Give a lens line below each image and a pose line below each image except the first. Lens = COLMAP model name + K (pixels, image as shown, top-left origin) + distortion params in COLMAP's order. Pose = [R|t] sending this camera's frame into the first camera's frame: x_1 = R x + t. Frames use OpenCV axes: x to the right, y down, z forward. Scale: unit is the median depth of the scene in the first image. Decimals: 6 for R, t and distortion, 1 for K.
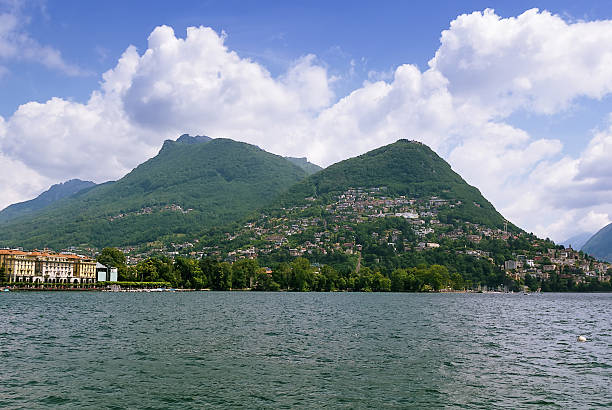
lens RADIAL K [[1973.6, 0, 306.1], [0, 1973.6, 205.1], [0, 0, 1]] dist [0.002872, 0.000000]
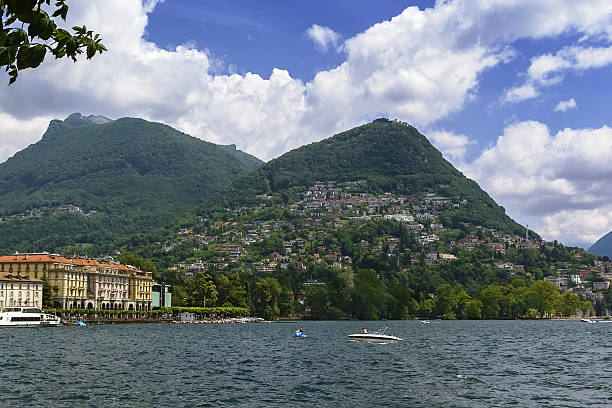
lens RADIAL K [[1973.6, 0, 305.8], [0, 1973.6, 204.1], [0, 0, 1]] dist [0.002872, 0.000000]
pose [[0.983598, 0.000644, 0.180372, -0.120331], [0.001873, 0.999903, -0.013784, 0.010326], [-0.180363, 0.013895, 0.983502, 0.263780]]
